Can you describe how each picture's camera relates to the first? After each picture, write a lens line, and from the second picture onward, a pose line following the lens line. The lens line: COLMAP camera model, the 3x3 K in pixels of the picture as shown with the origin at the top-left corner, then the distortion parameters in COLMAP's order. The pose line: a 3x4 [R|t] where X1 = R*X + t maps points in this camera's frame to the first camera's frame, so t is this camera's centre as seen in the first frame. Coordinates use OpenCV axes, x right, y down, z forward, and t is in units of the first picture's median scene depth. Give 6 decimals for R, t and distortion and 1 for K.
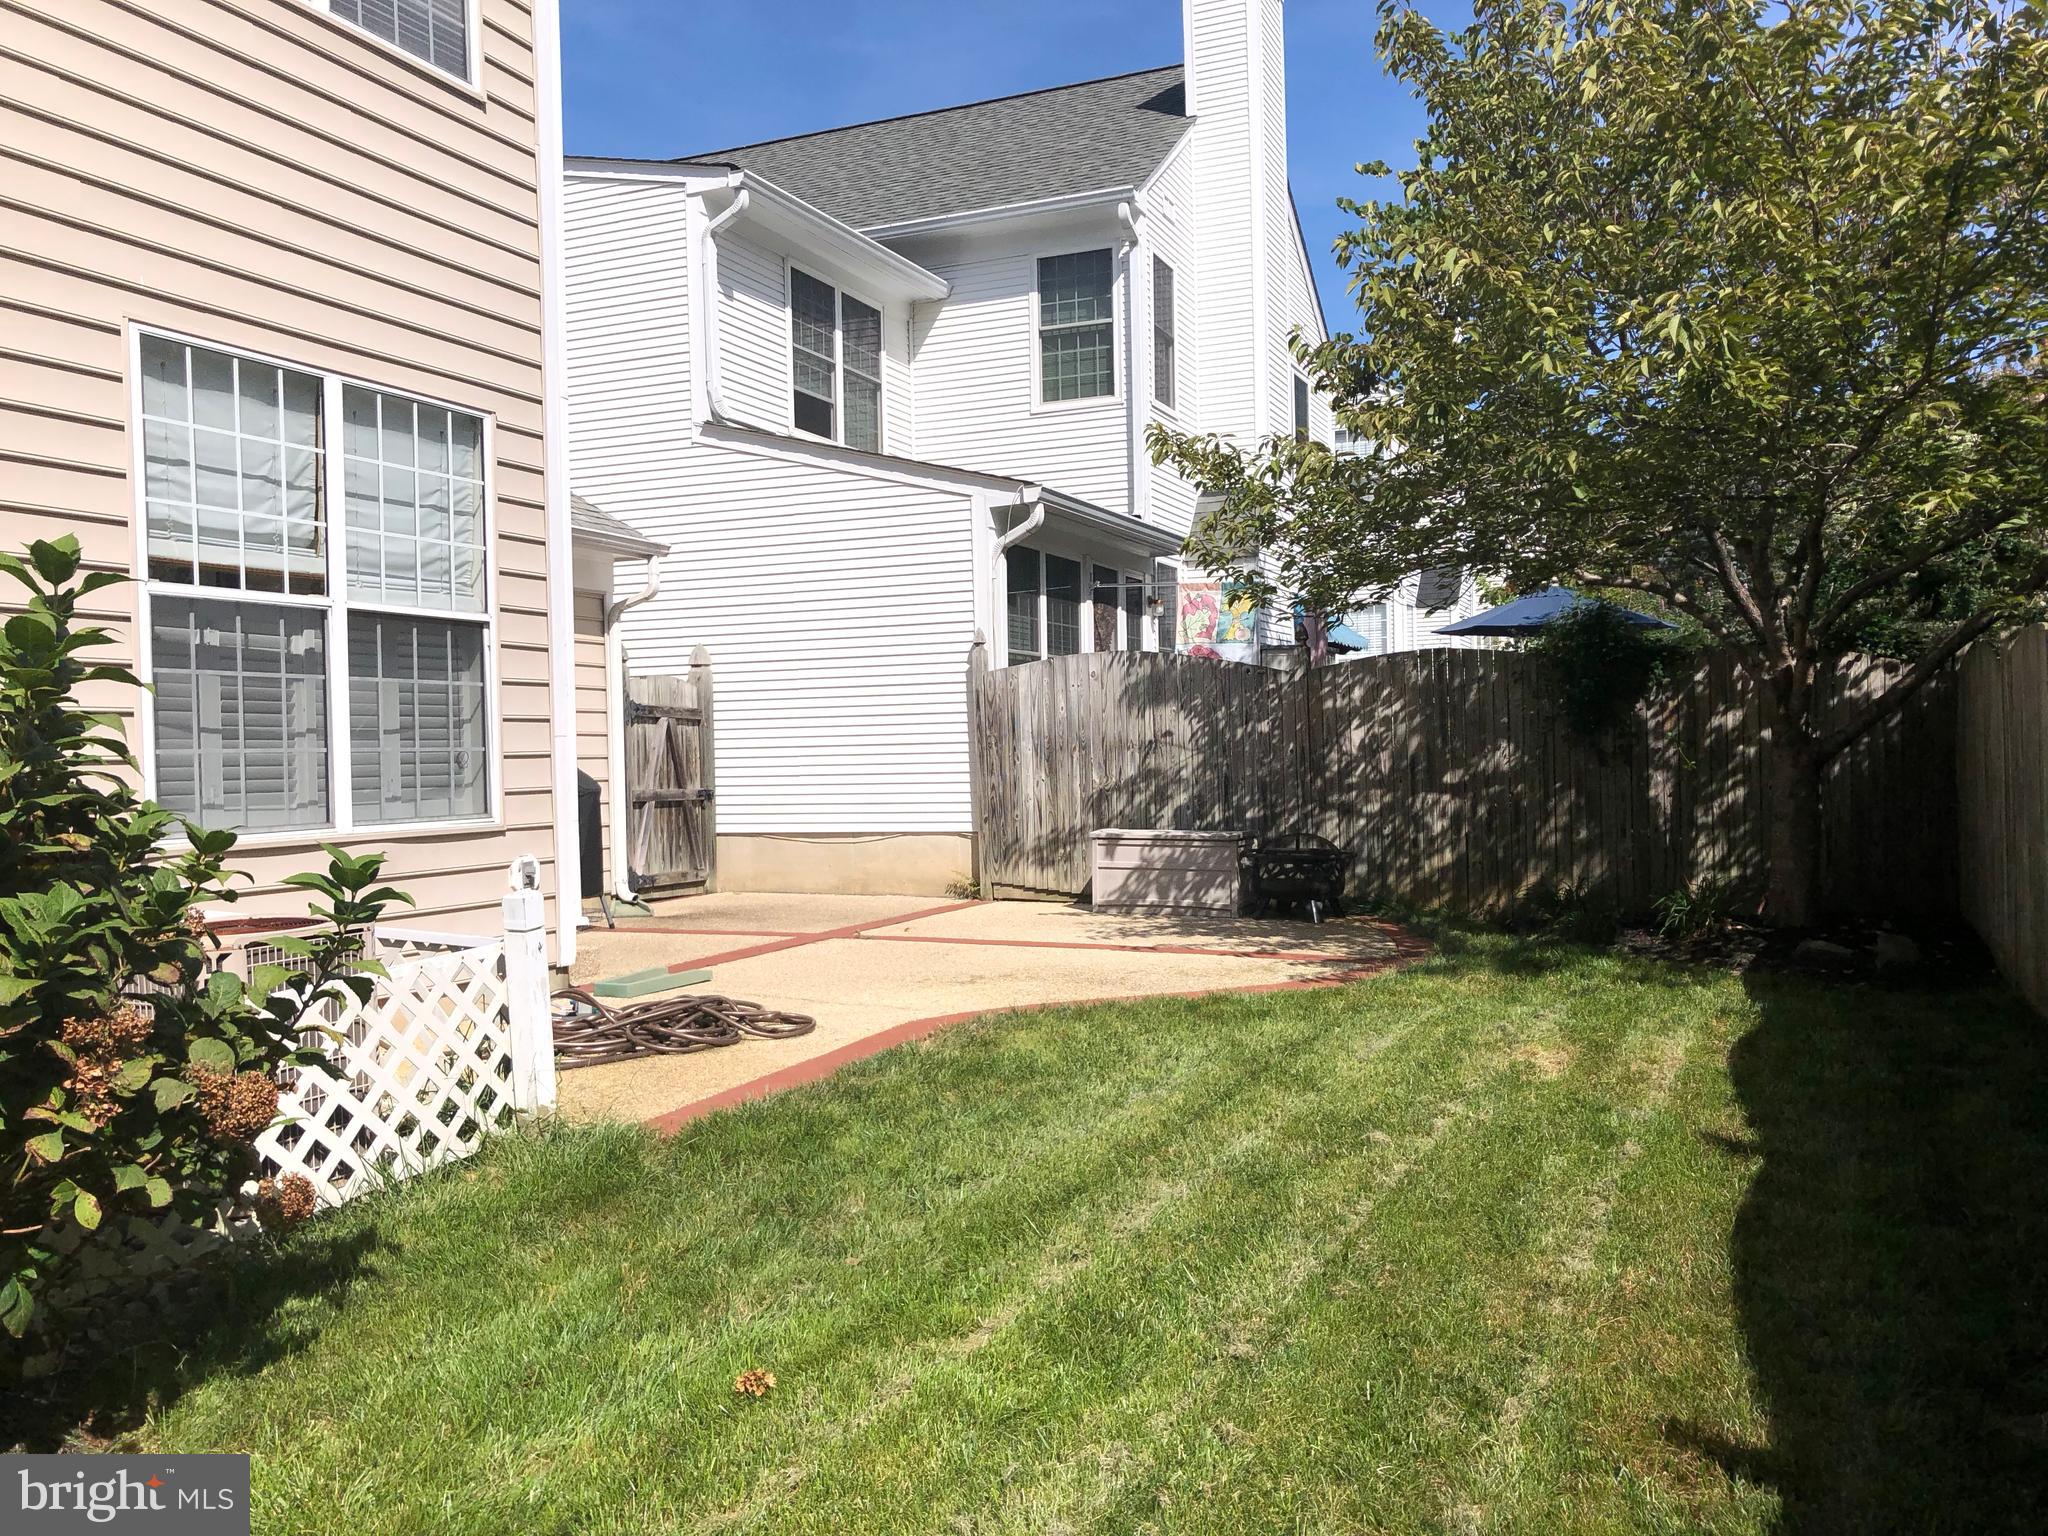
lens RADIAL K [[1695.8, 0, 1024.2], [0, 1695.8, 771.4], [0, 0, 1]] dist [0.017525, -0.002516]
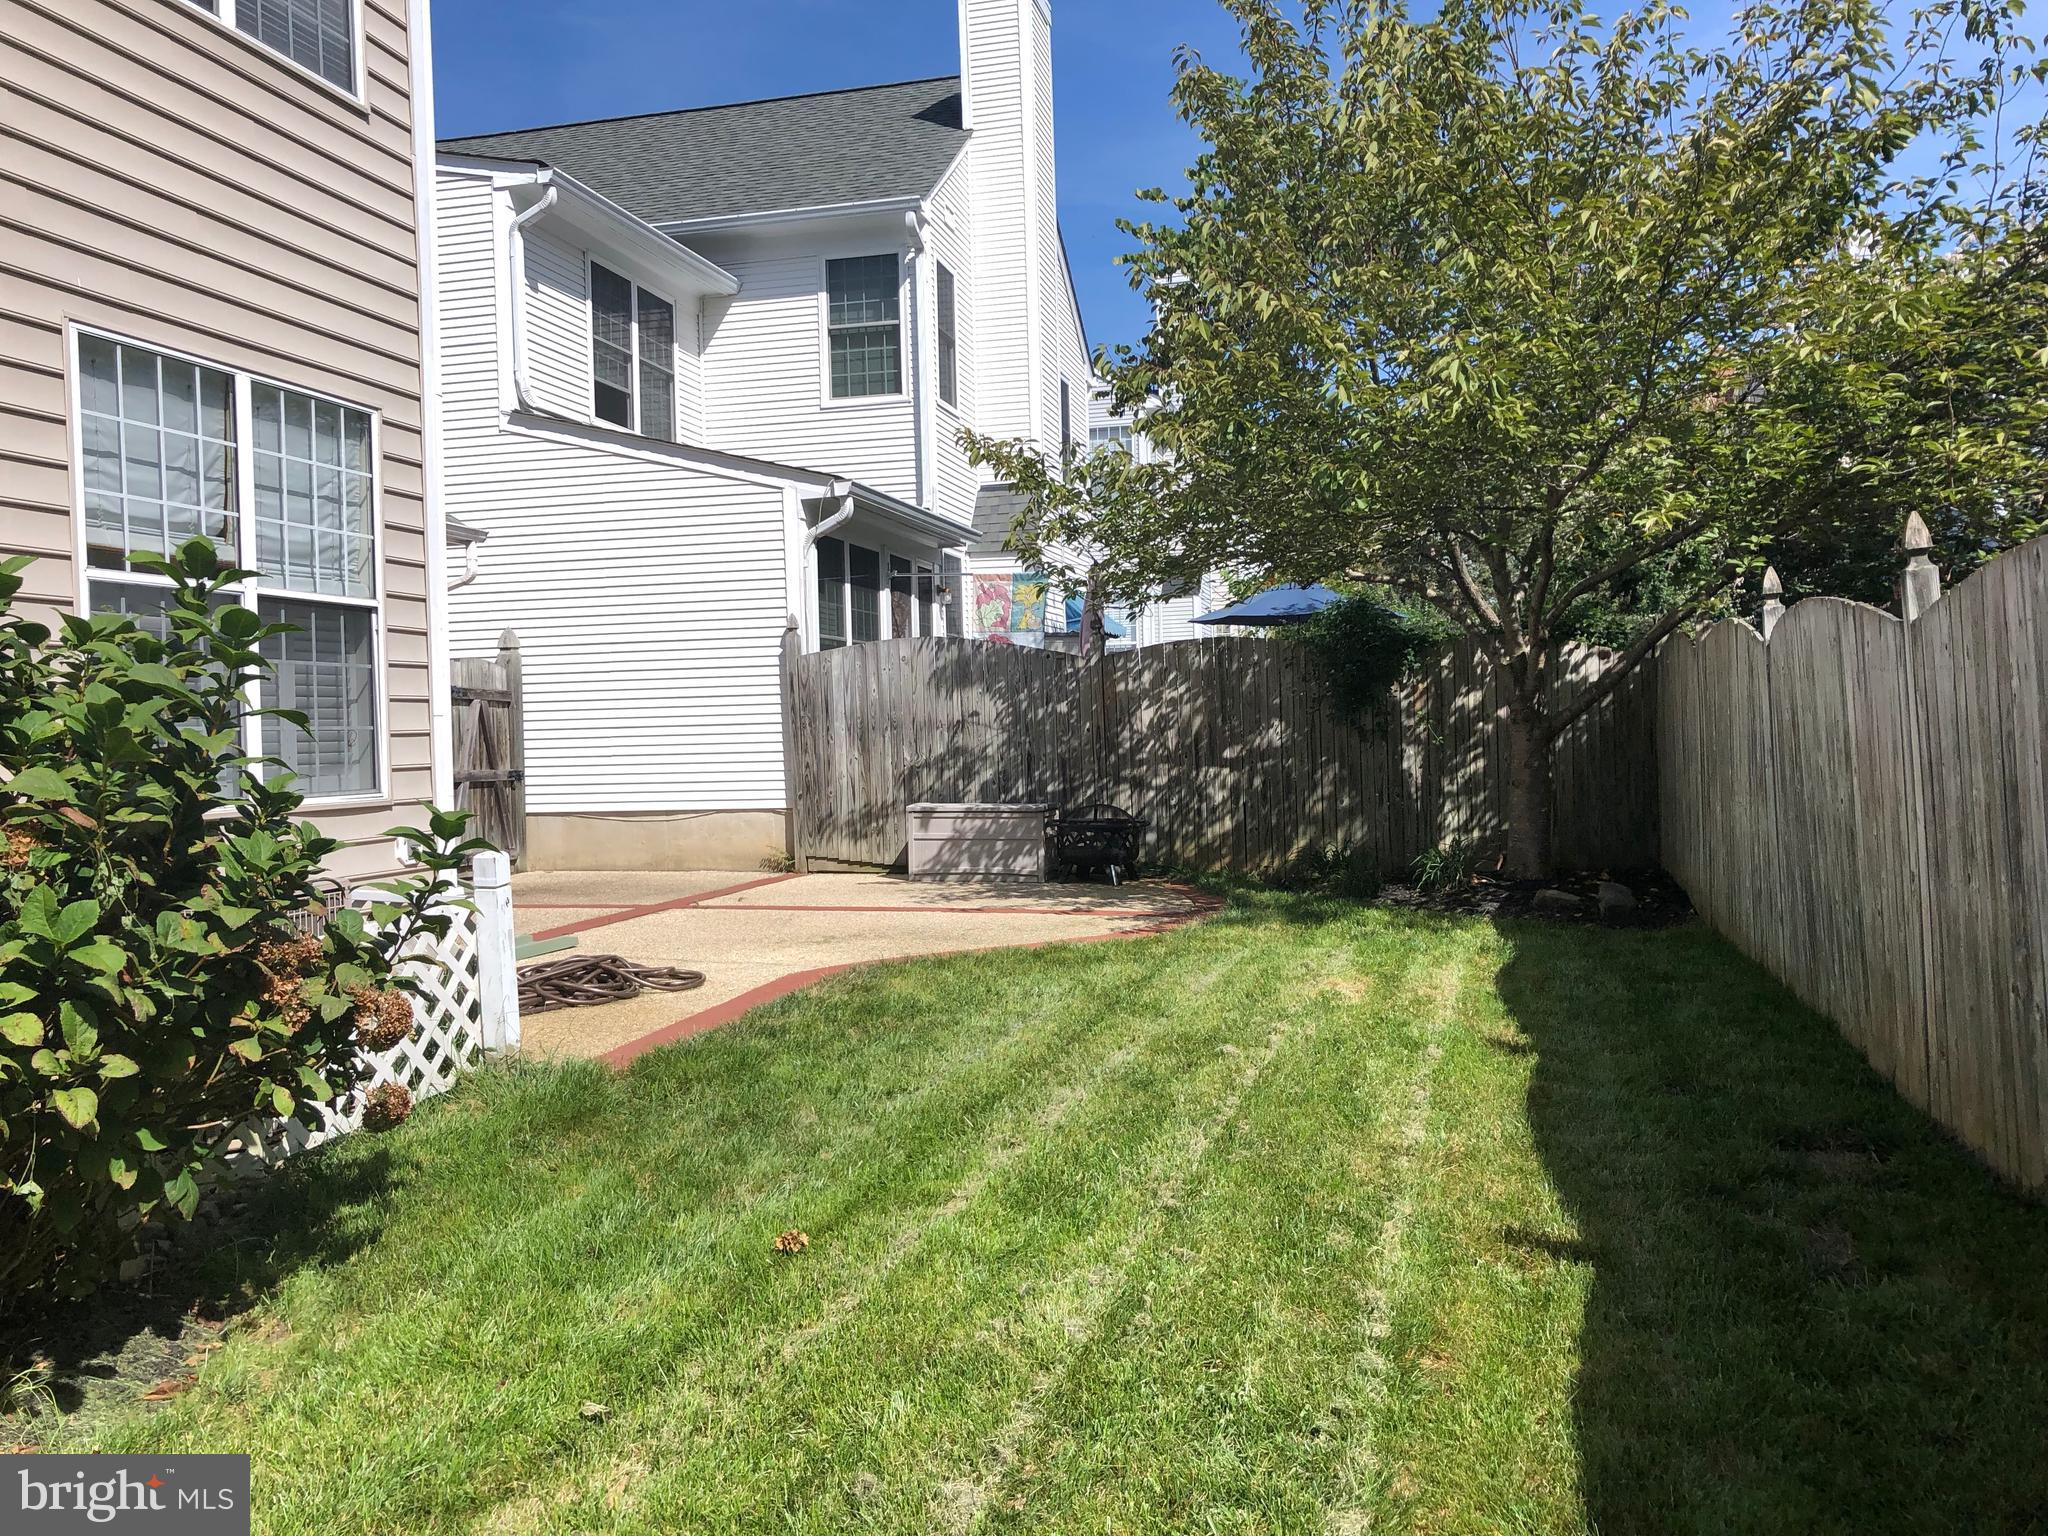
lens RADIAL K [[1682.7, 0, 1027.9], [0, 1682.7, 755.2], [0, 0, 1]] dist [0.040951, -0.069144]
pose [[0.987358, -0.006511, 0.158372, -0.057552], [0.006550, 0.999979, 0.000277, 0.004315], [-0.158371, 0.000764, 0.987379, -0.069075]]
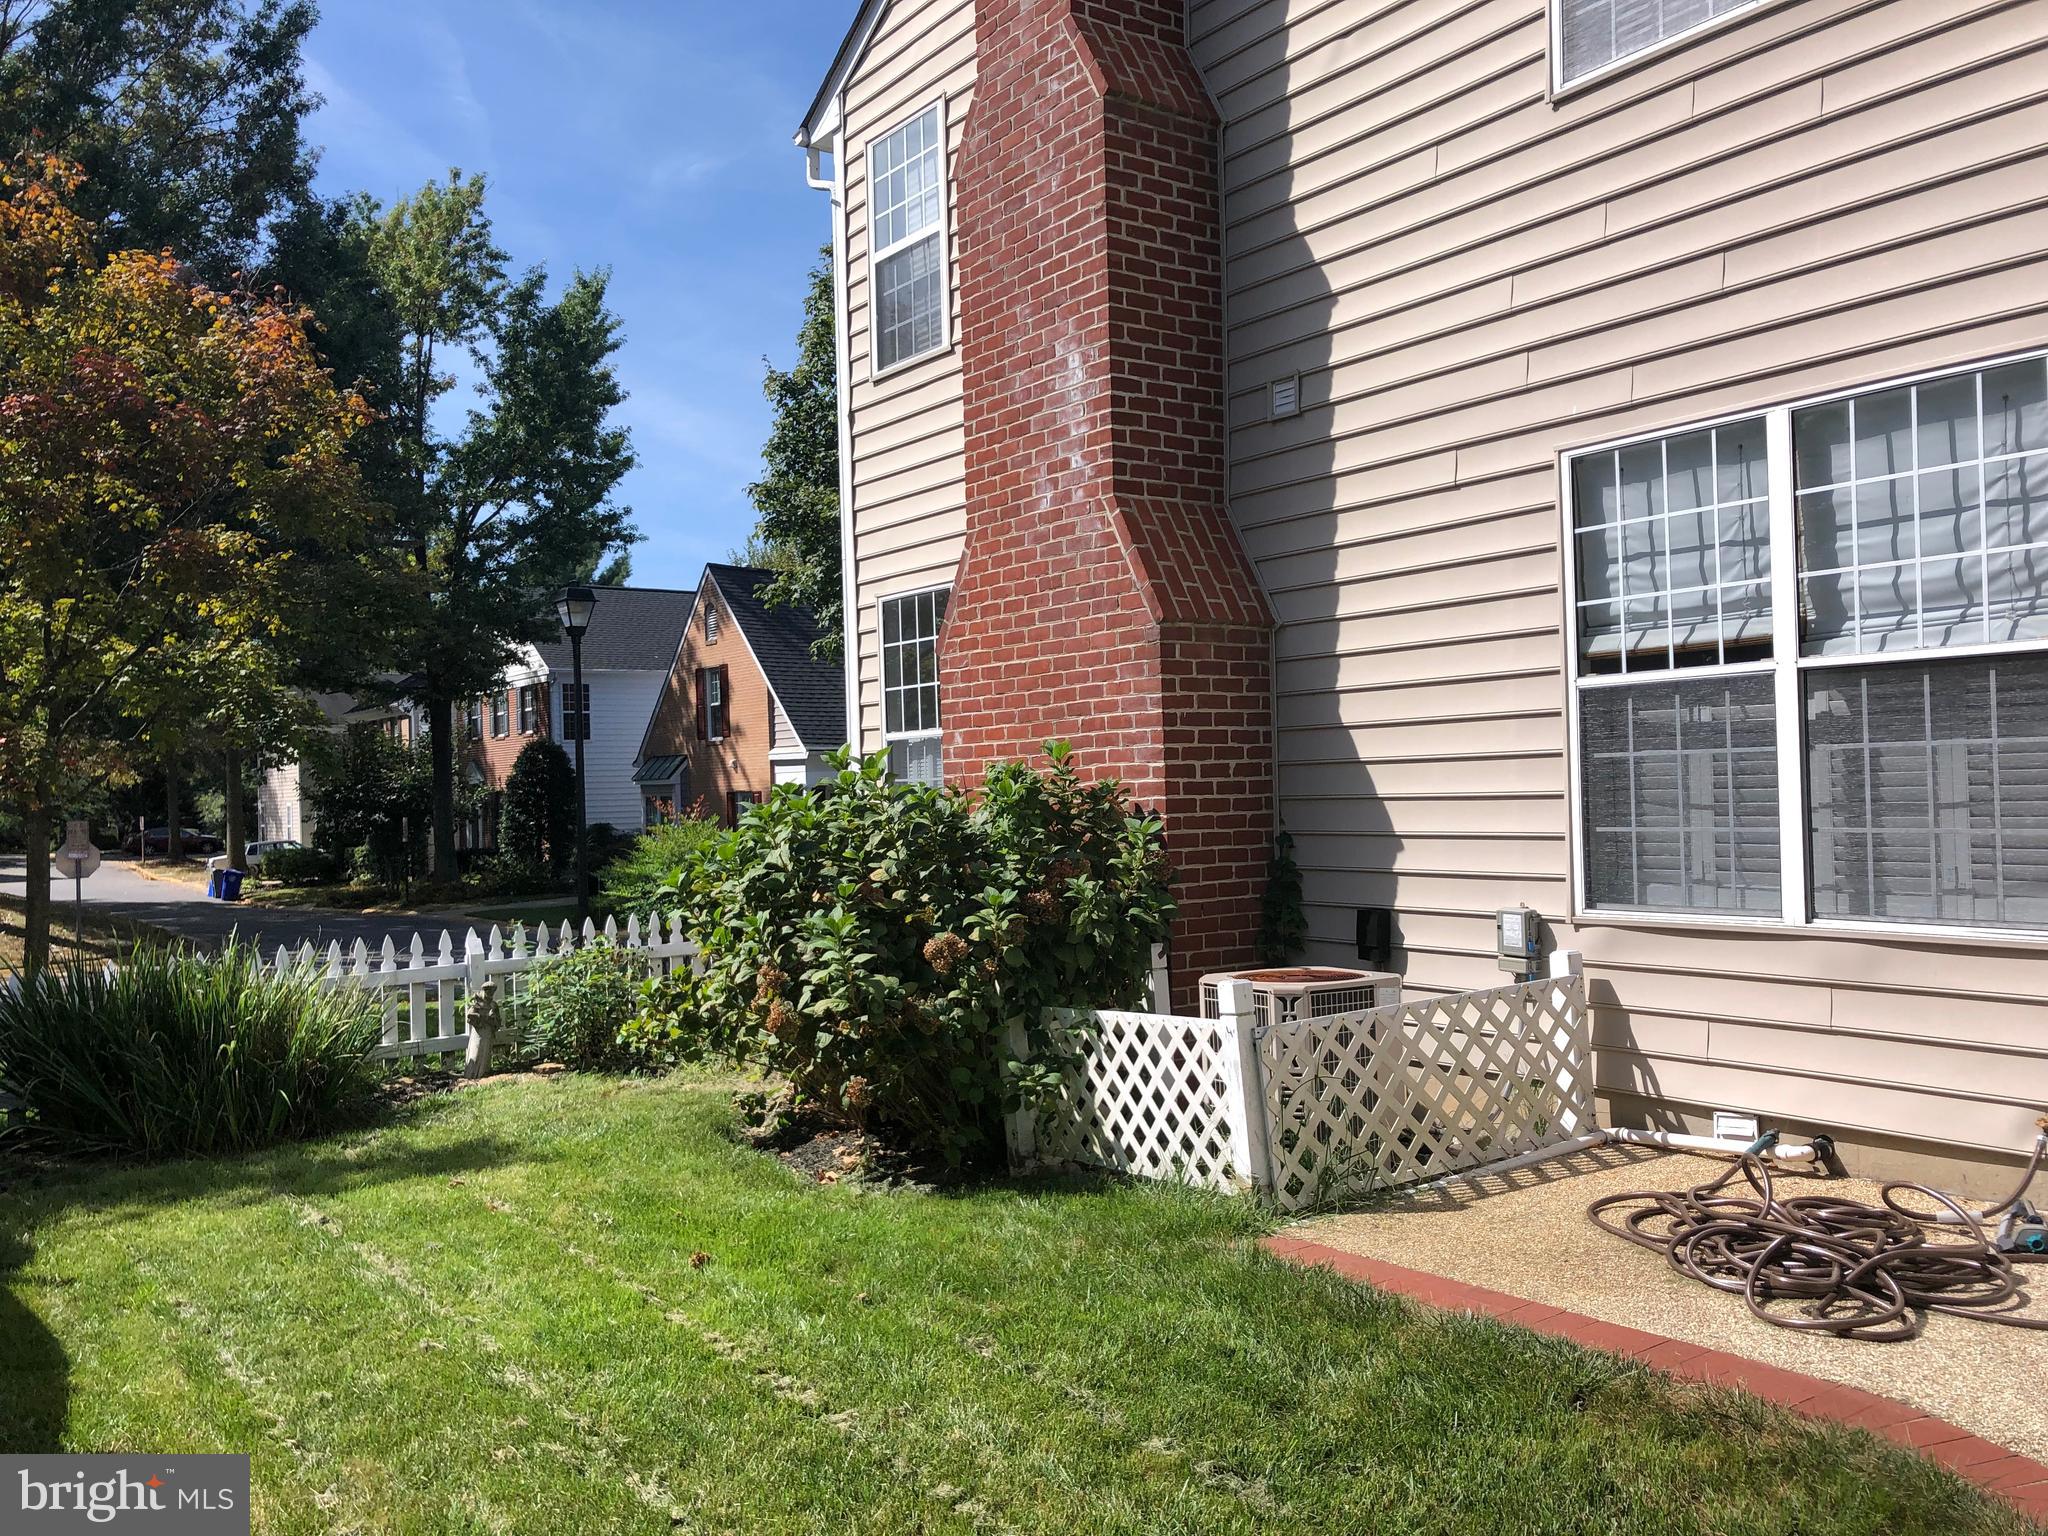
lens RADIAL K [[1682.7, 0, 1027.9], [0, 1682.7, 755.2], [0, 0, 1]] dist [0.040951, -0.069144]
pose [[-0.531734, 0.032509, -0.846287, 0.340494], [0.038497, 0.999158, 0.014193, -0.049009], [0.846036, -0.025033, -0.532538, 0.698447]]
